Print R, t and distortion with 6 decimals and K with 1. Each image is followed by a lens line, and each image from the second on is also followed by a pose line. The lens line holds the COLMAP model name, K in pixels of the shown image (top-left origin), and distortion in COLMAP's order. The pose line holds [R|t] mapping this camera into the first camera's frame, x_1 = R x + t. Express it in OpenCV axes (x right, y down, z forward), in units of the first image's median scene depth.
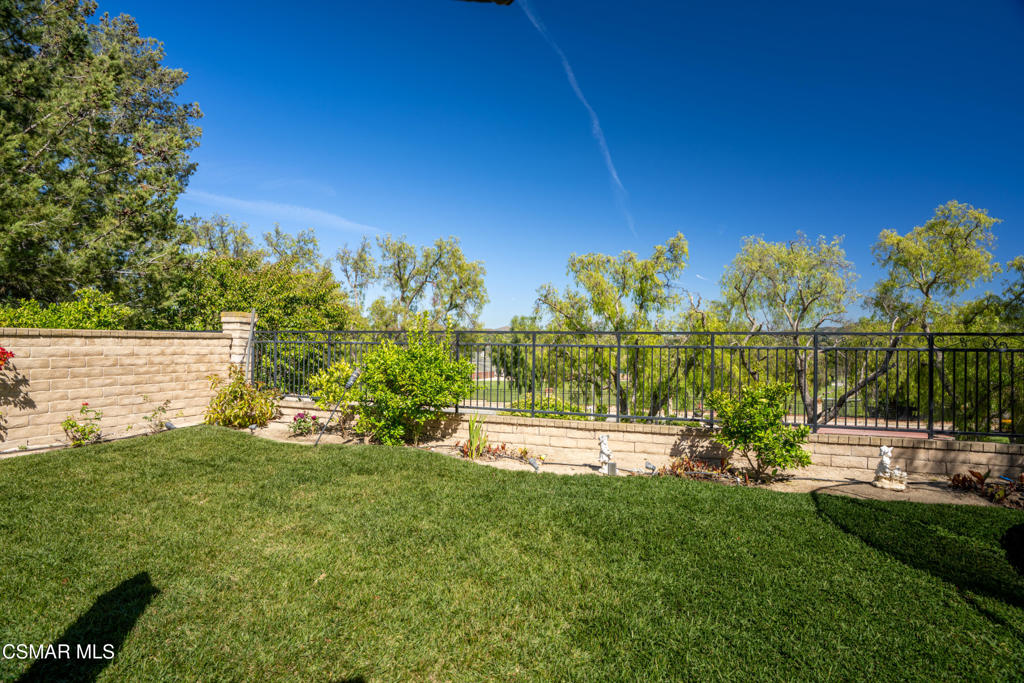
lens RADIAL K [[474.5, 0, 510.6], [0, 474.5, 346.8], [0, 0, 1]] dist [-0.000768, 0.001048]
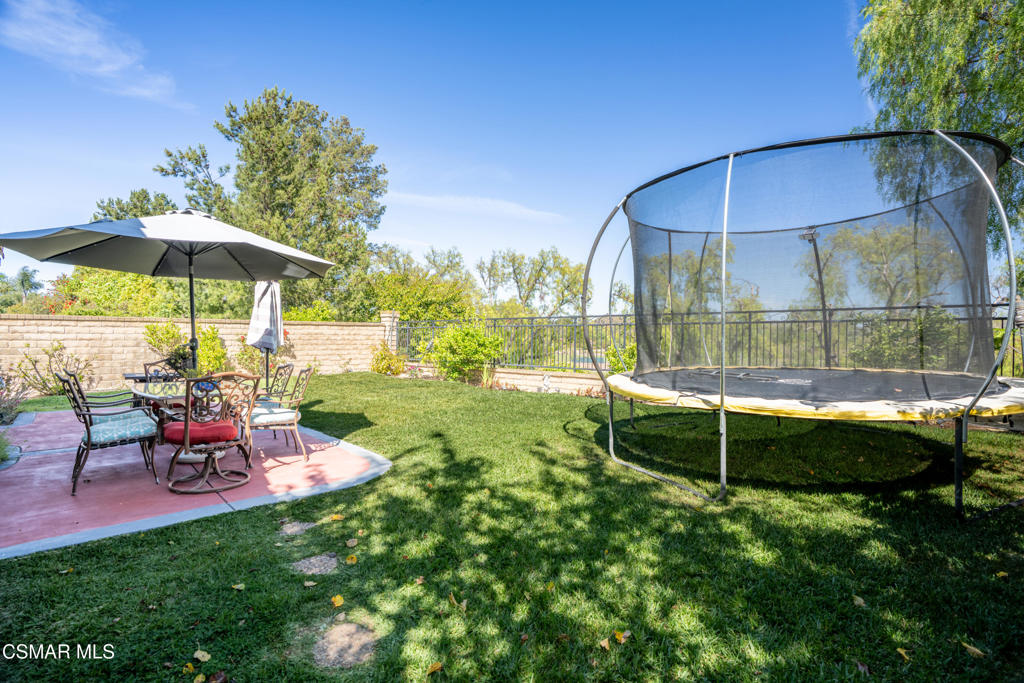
lens RADIAL K [[474.5, 0, 512.7], [0, 474.5, 338.2], [0, 0, 1]] dist [-0.000768, 0.001048]
pose [[0.935980, -0.009273, -0.351932, 0.458702], [0.007484, 0.999951, -0.006441, 0.041313], [0.351975, 0.003395, 0.936003, -0.455130]]
